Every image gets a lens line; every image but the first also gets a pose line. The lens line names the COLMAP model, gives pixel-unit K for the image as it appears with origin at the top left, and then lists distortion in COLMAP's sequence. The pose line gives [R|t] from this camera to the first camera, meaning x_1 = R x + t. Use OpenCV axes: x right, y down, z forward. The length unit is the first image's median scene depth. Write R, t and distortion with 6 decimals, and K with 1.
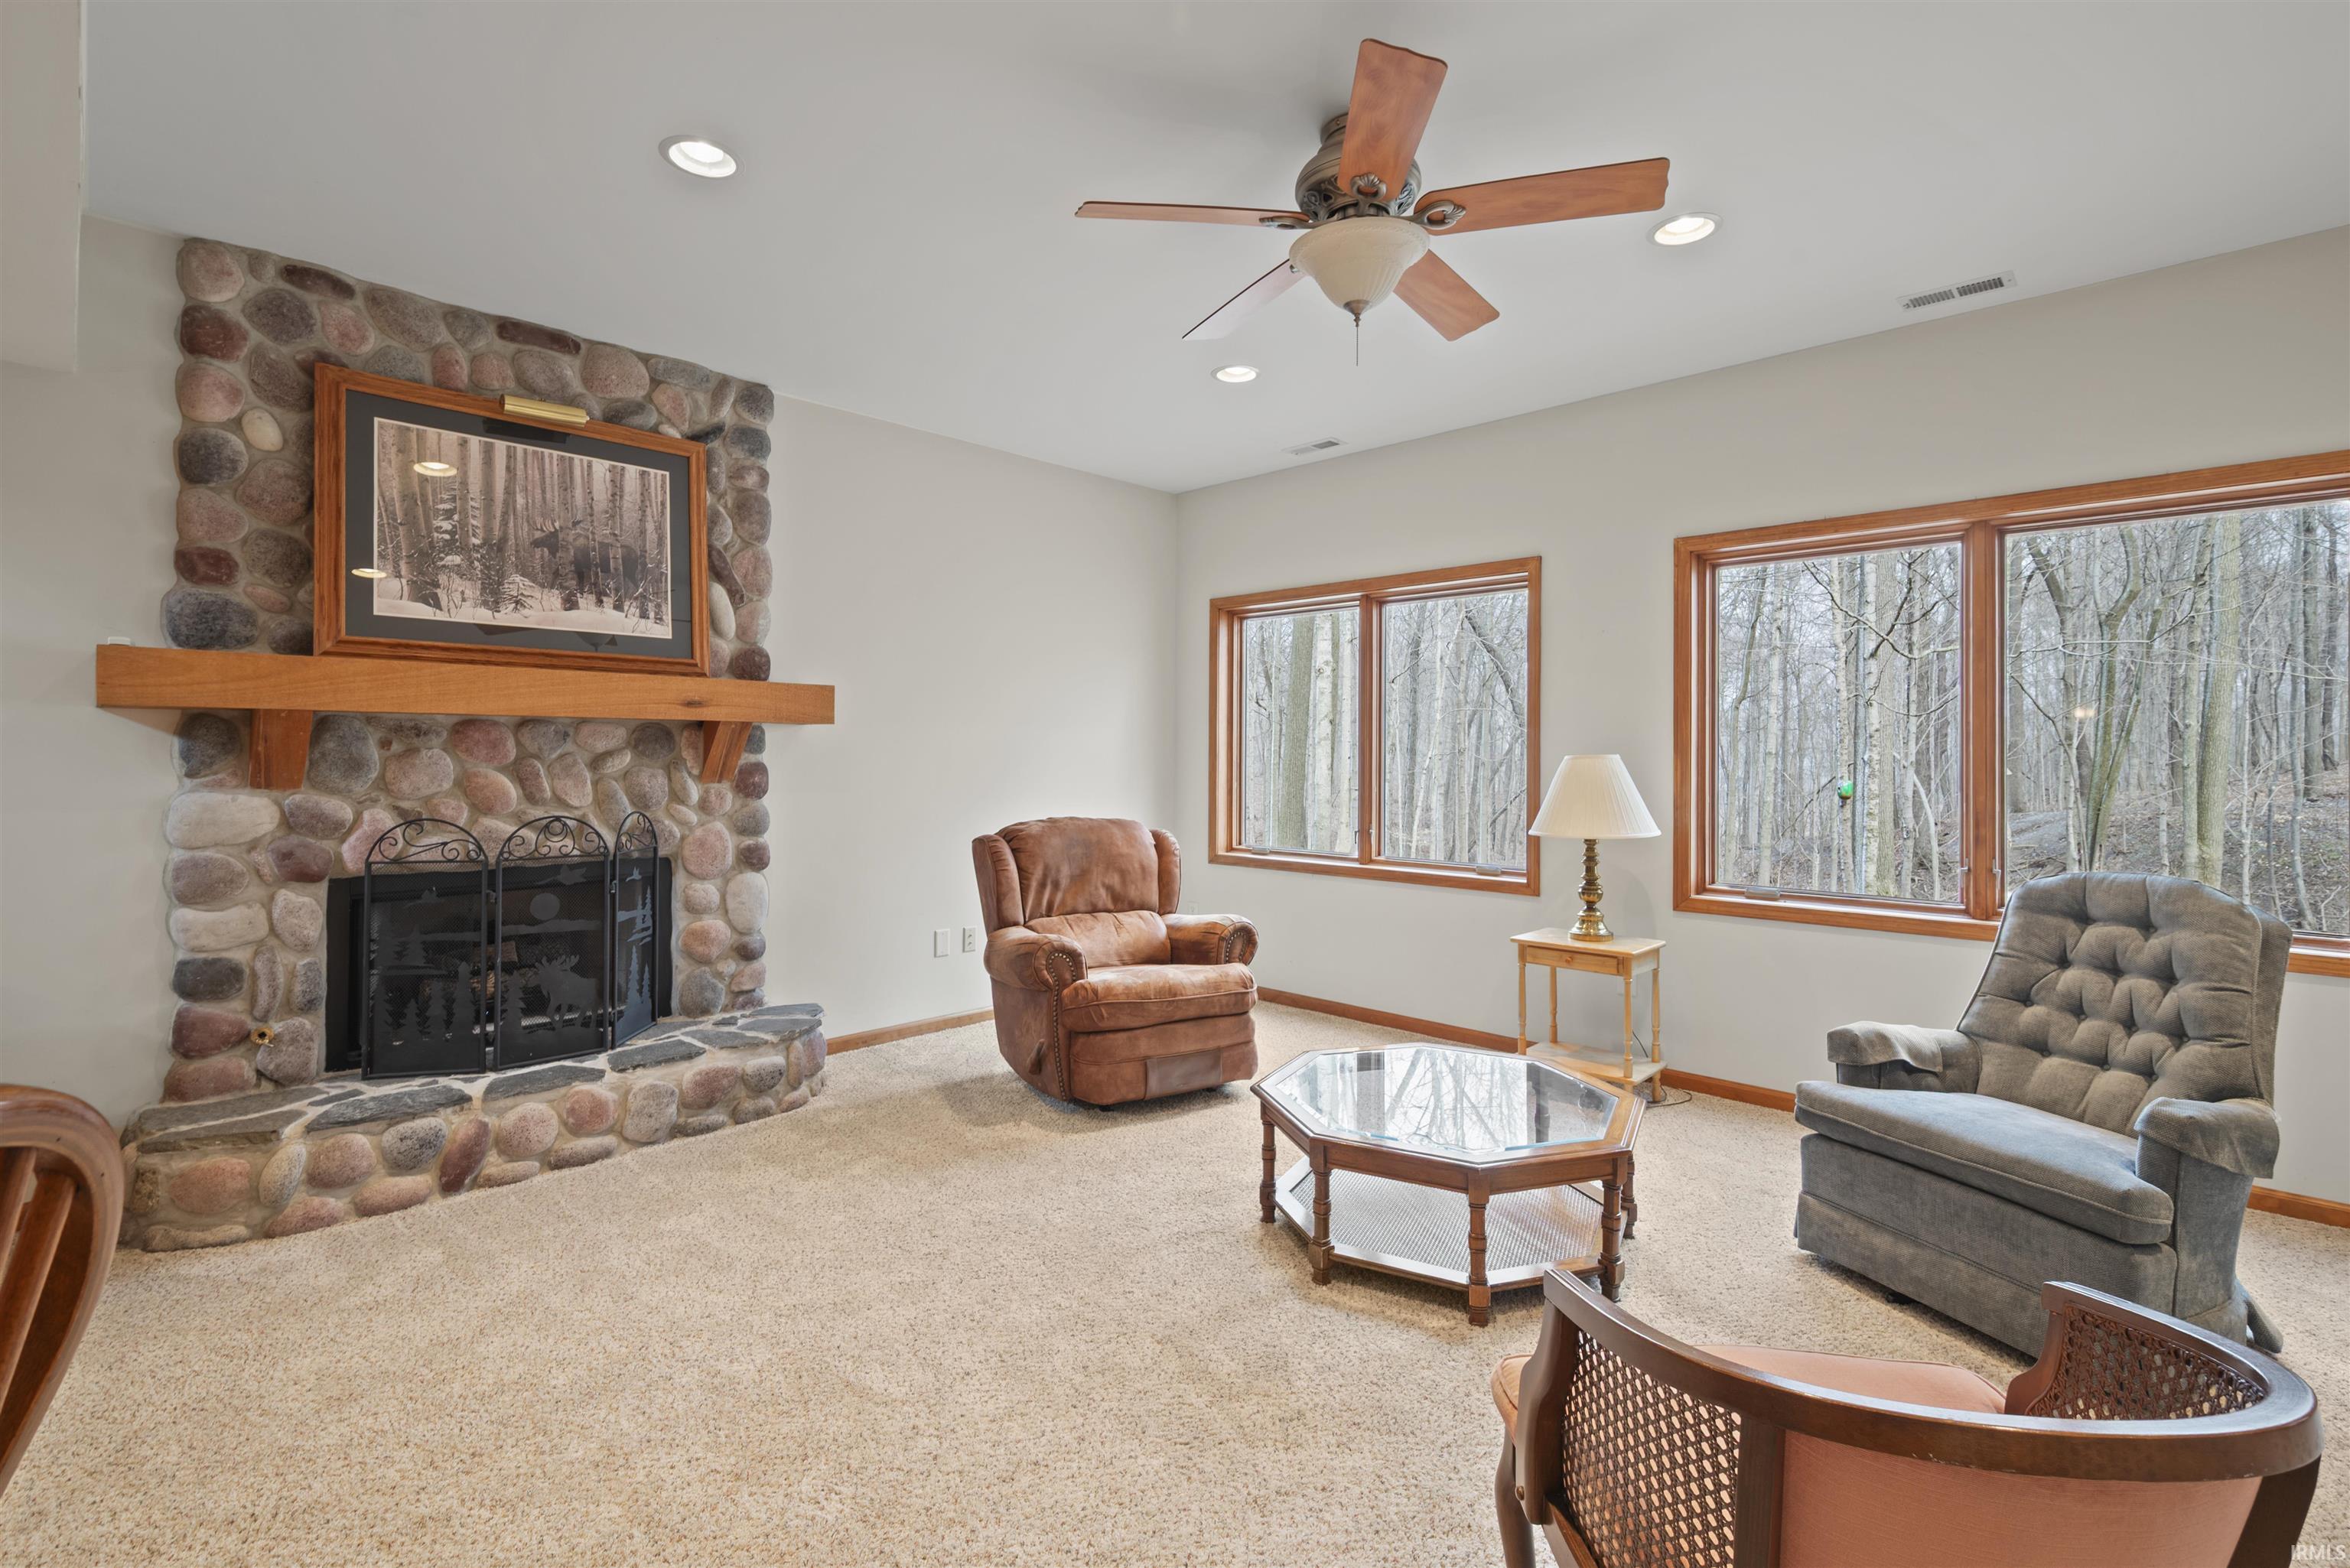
lens RADIAL K [[1073.7, 0, 1207.4], [0, 1073.7, 738.5], [0, 0, 1]] dist [0.001661, -0.000207]
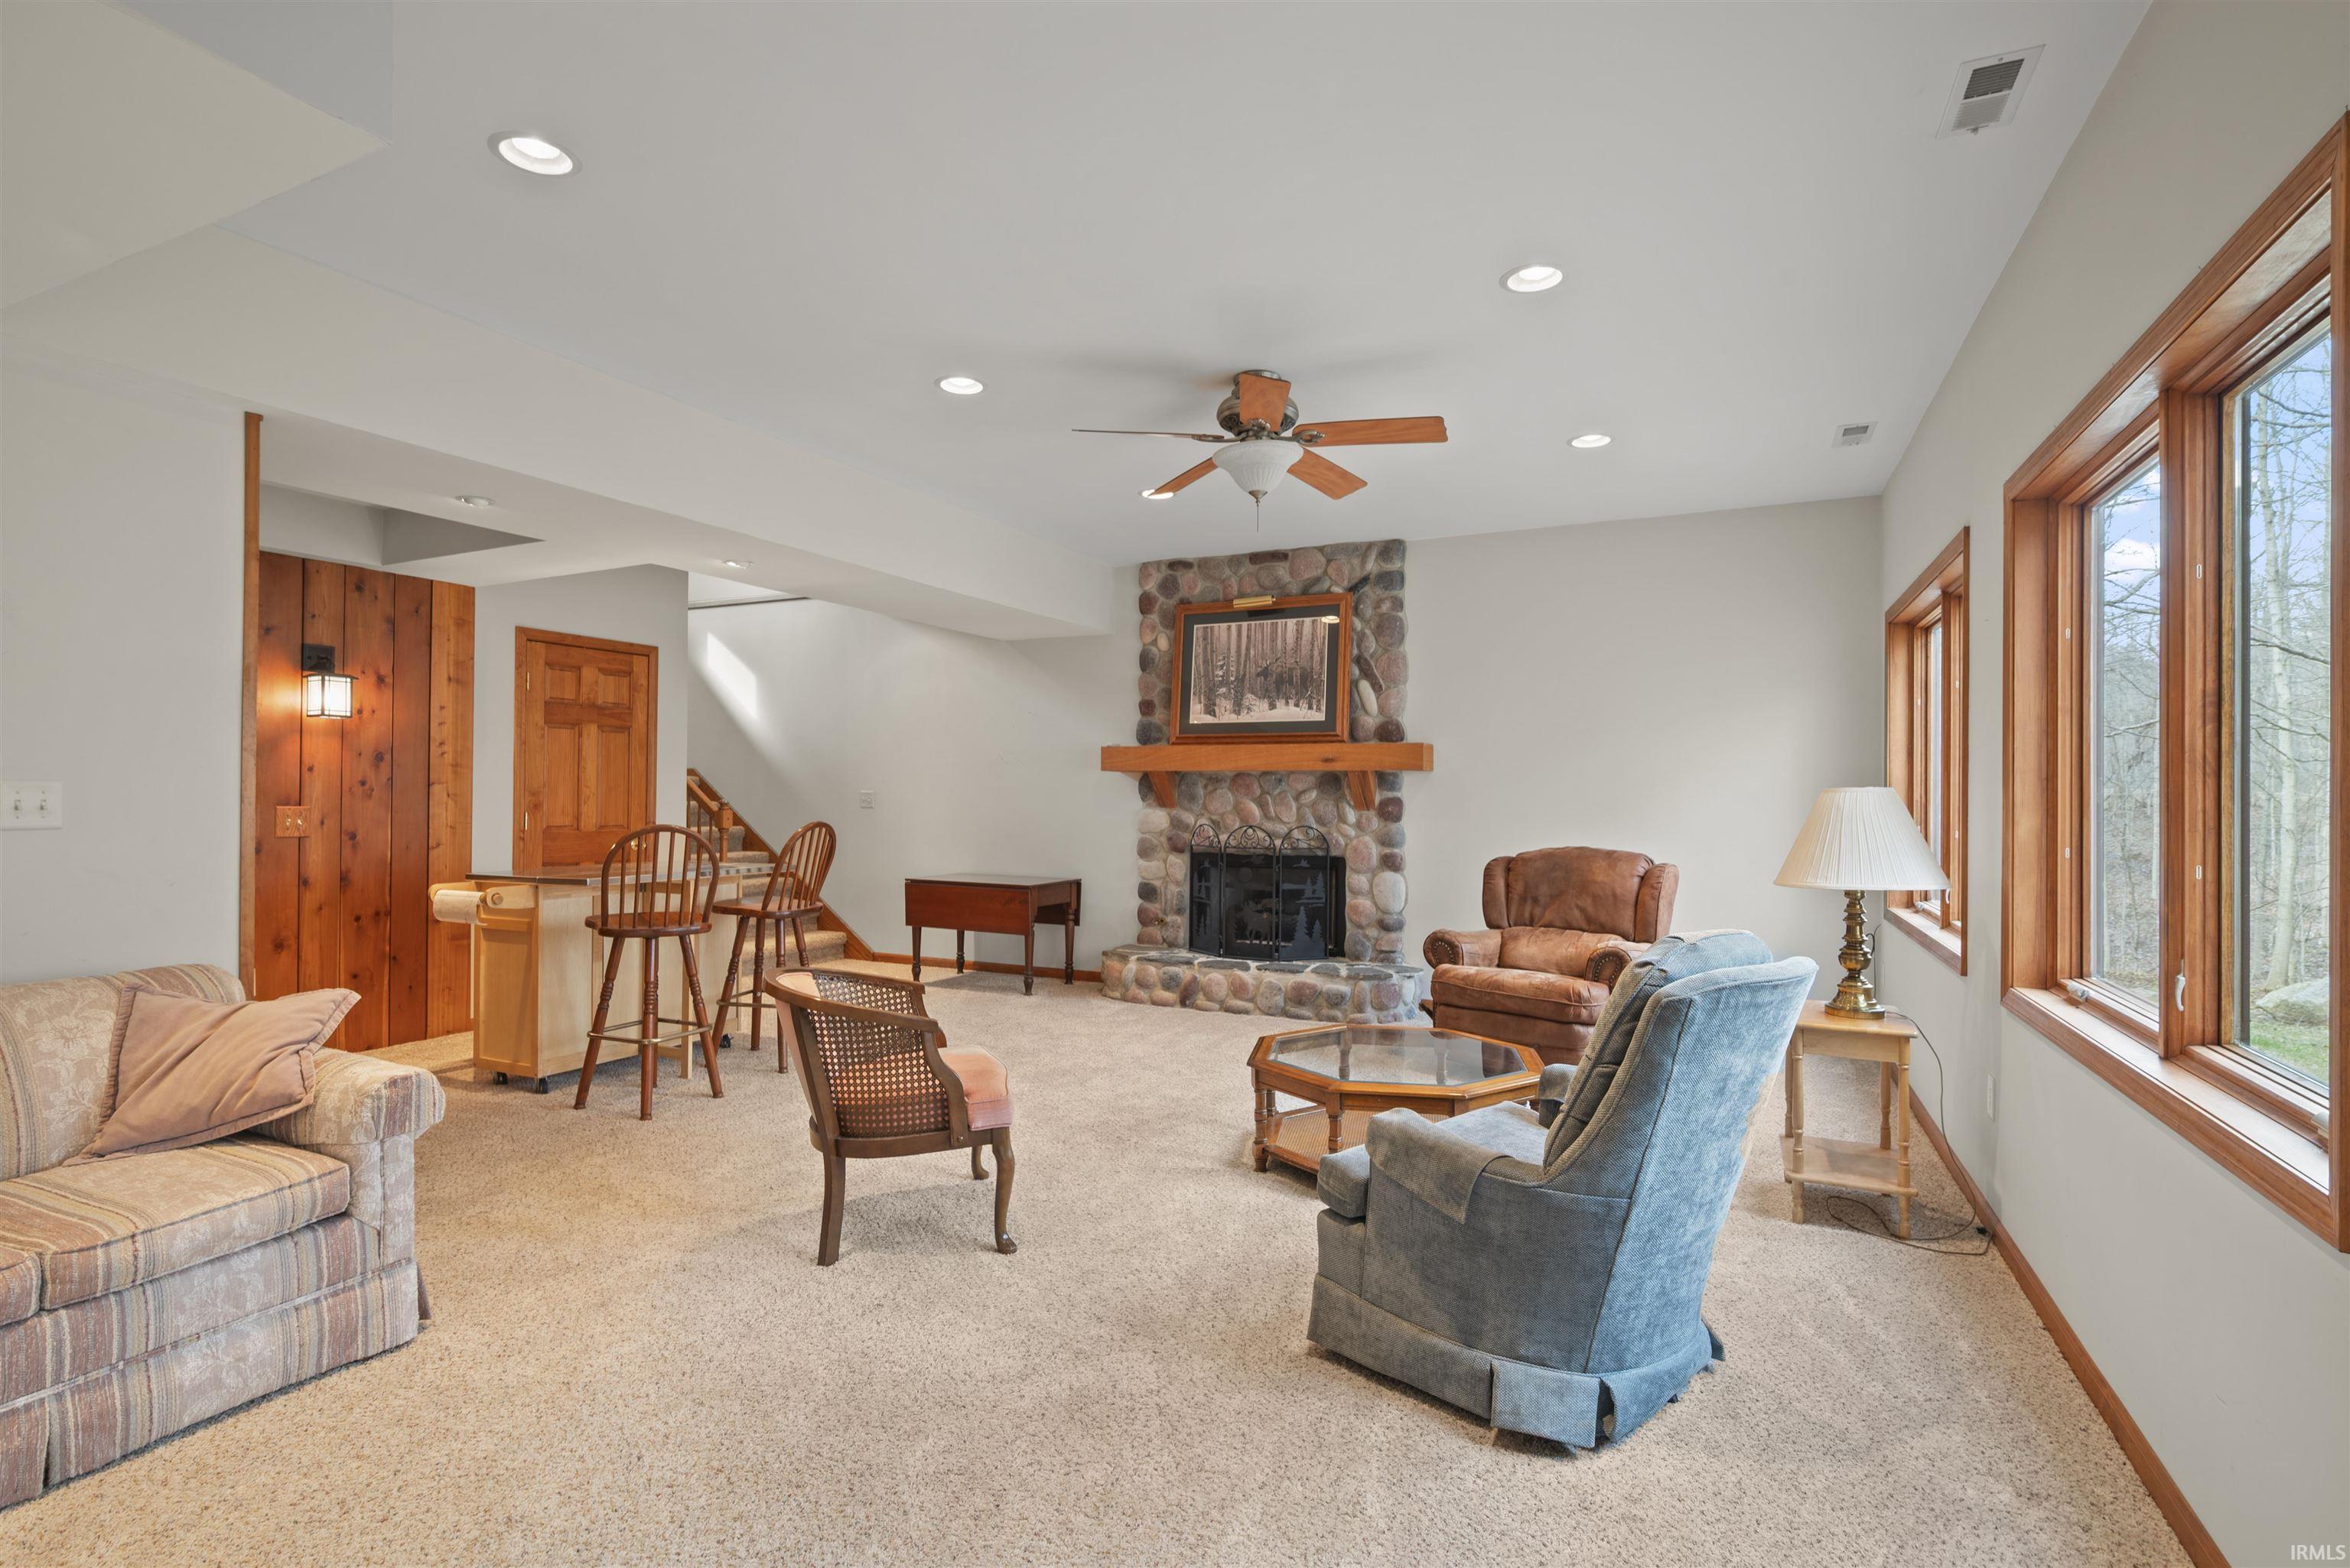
lens RADIAL K [[1165.8, 0, 1168.8], [0, 1165.8, 786.6], [0, 0, 1]] dist [0.002102, 0.001429]
pose [[0.291730, -0.008343, -0.956464, 1.181895], [0.009050, 0.999941, -0.005962, 0.016121], [0.956458, -0.006917, 0.291789, 0.280071]]
